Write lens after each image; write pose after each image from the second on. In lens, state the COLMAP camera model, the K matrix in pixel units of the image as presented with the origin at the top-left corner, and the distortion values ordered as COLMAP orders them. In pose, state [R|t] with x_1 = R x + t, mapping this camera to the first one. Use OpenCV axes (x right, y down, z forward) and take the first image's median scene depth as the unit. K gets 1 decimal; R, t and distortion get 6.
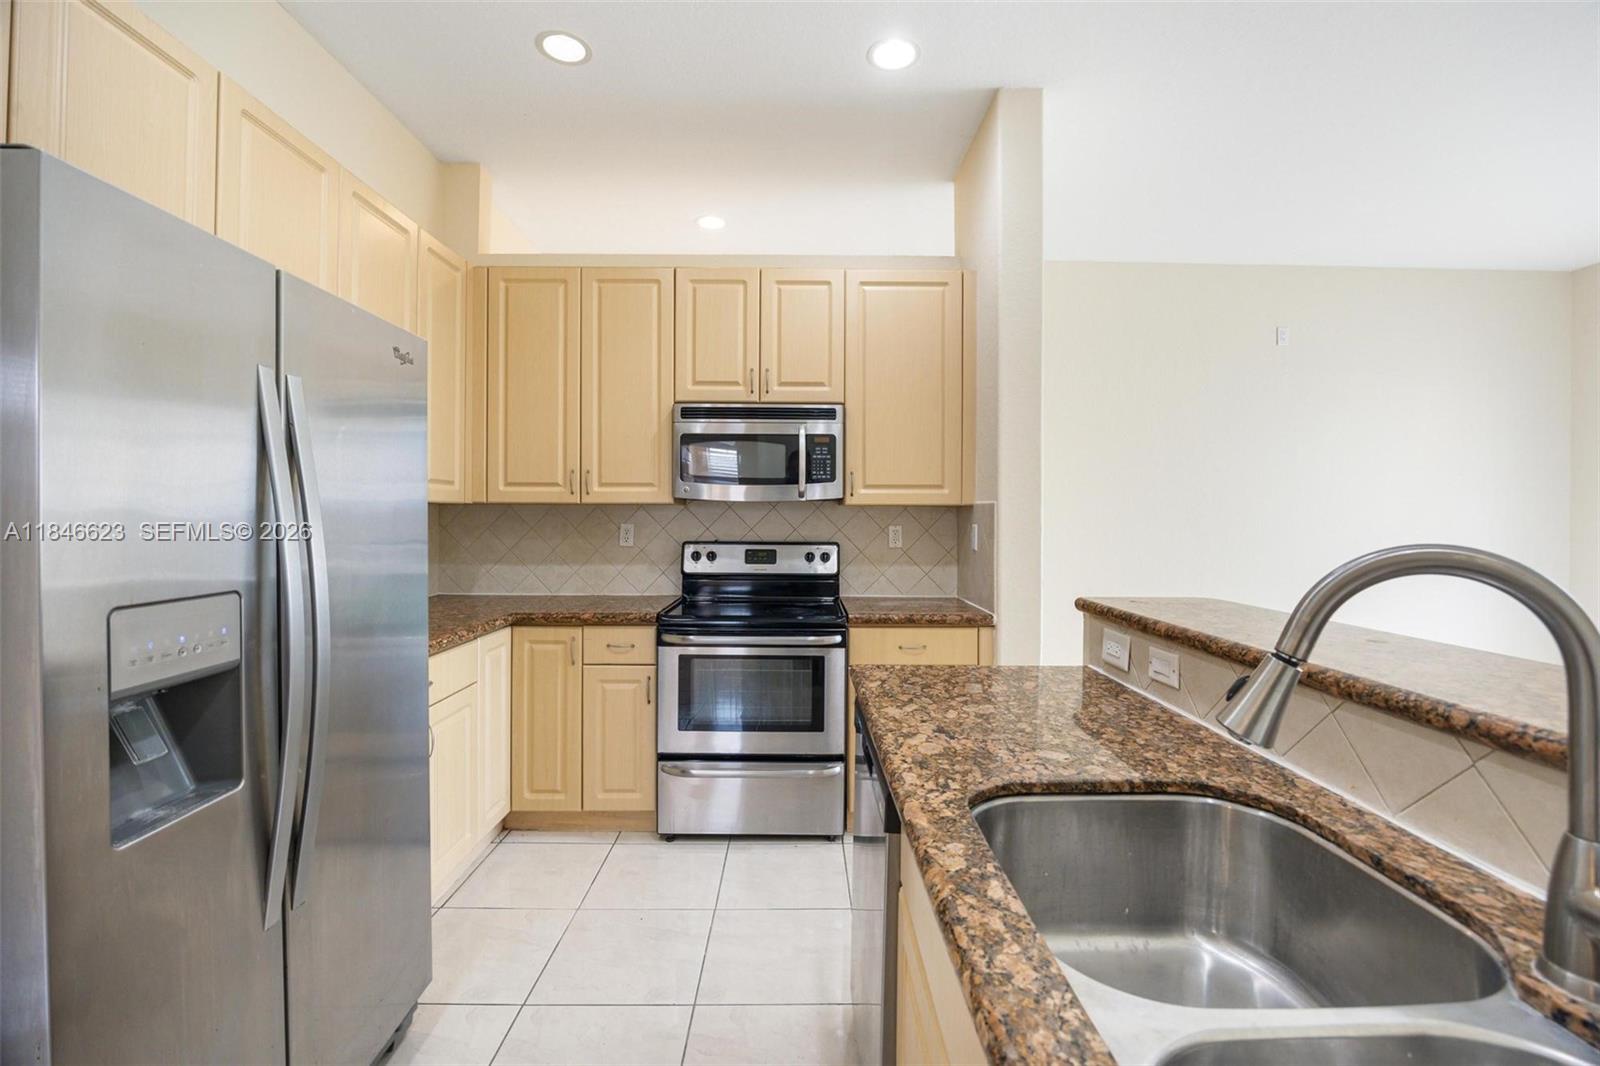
lens RADIAL K [[696.3, 0, 814.4], [0, 696.3, 501.5], [0, 0, 1]] dist [-0.019633, 0.000061]
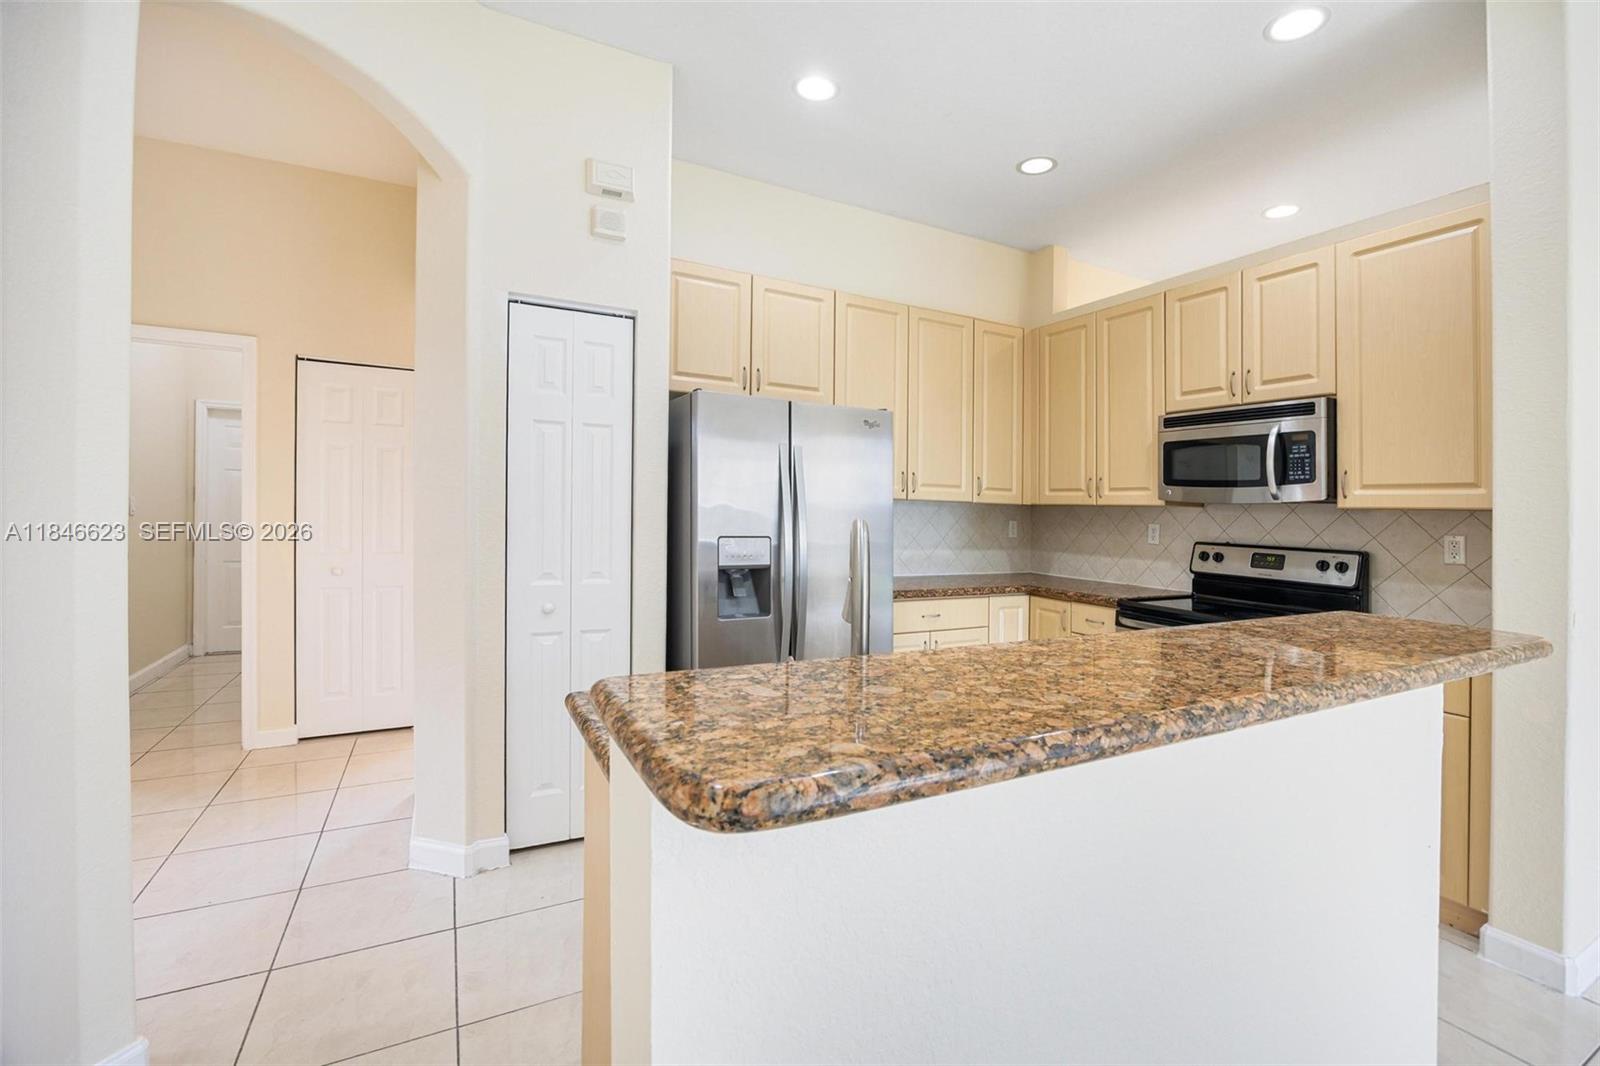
lens RADIAL K [[708.9, 0, 800.7], [0, 708.9, 500.3], [0, 0, 1]] dist [-0.022008, -0.000017]
pose [[0.435362, -0.002760, -0.900251, 0.553413], [-0.007126, 0.999953, -0.006511, 0.006077], [0.900227, 0.009250, 0.435322, -0.006060]]
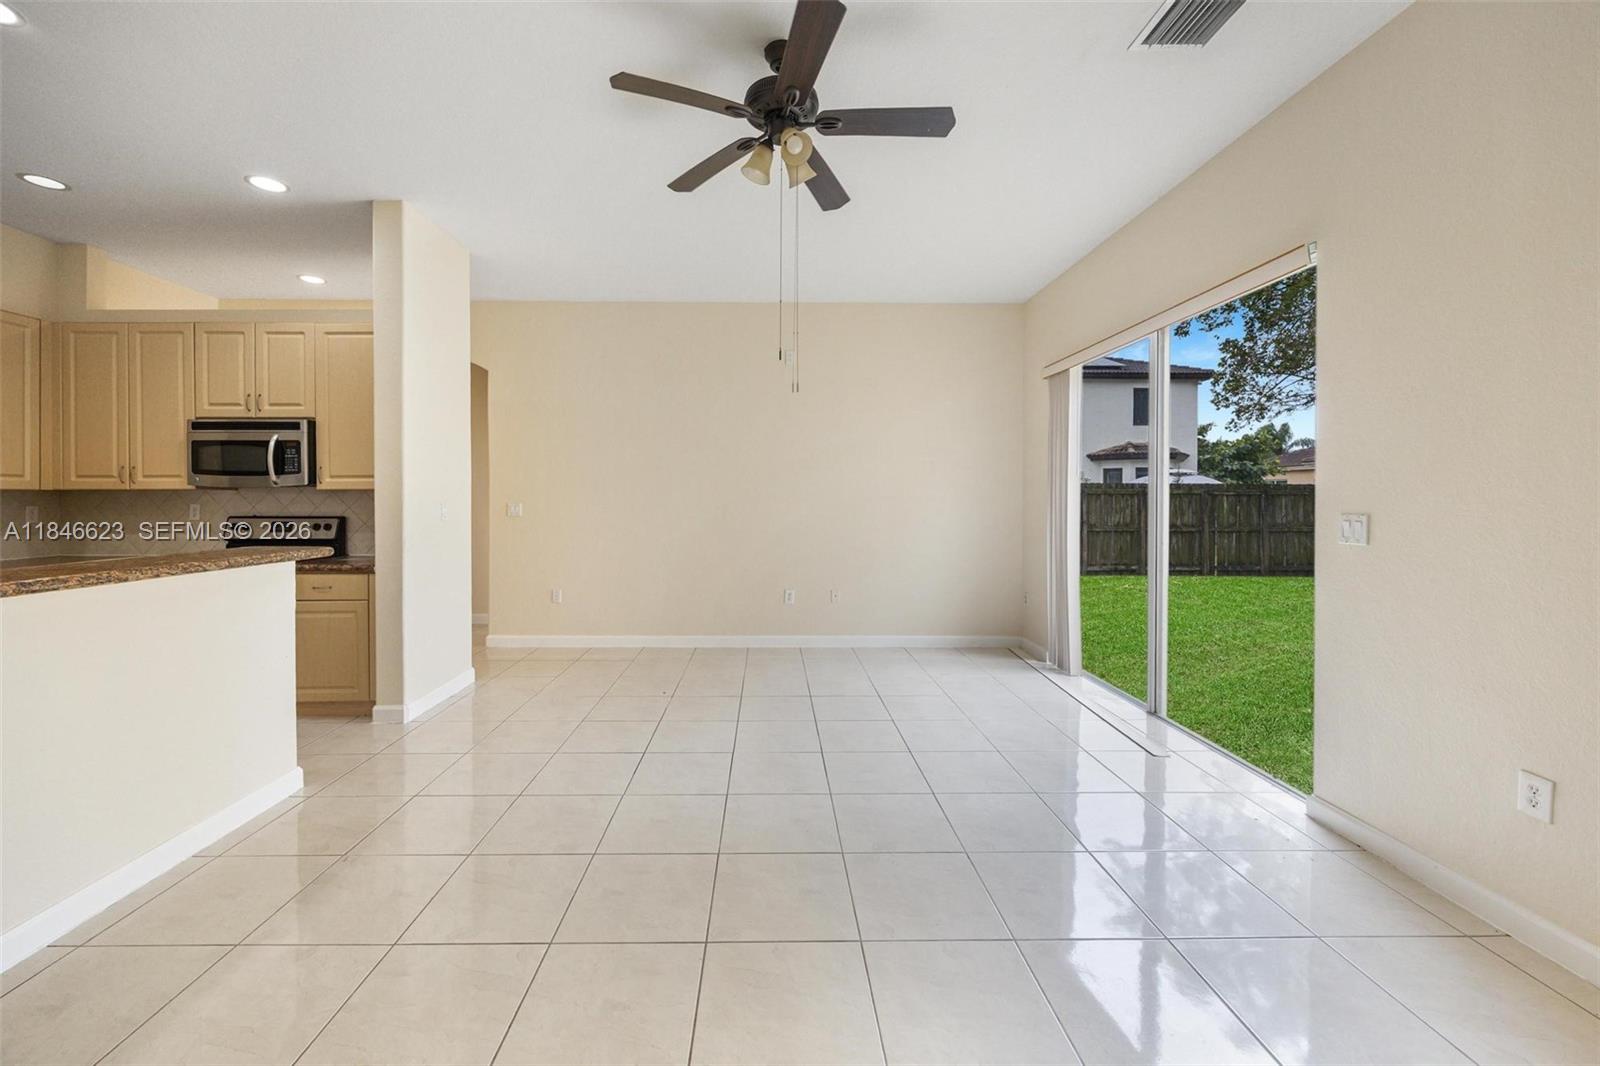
lens RADIAL K [[628.3, 0, 792.5], [0, 628.3, 490.0], [0, 0, 1]] dist [-0.002095, -0.000211]
pose [[0.999976, -0.005810, -0.003744, 1.024947], [0.005817, 0.999981, 0.001928, 0.008899], [0.003733, -0.001950, 0.999991, -0.277368]]
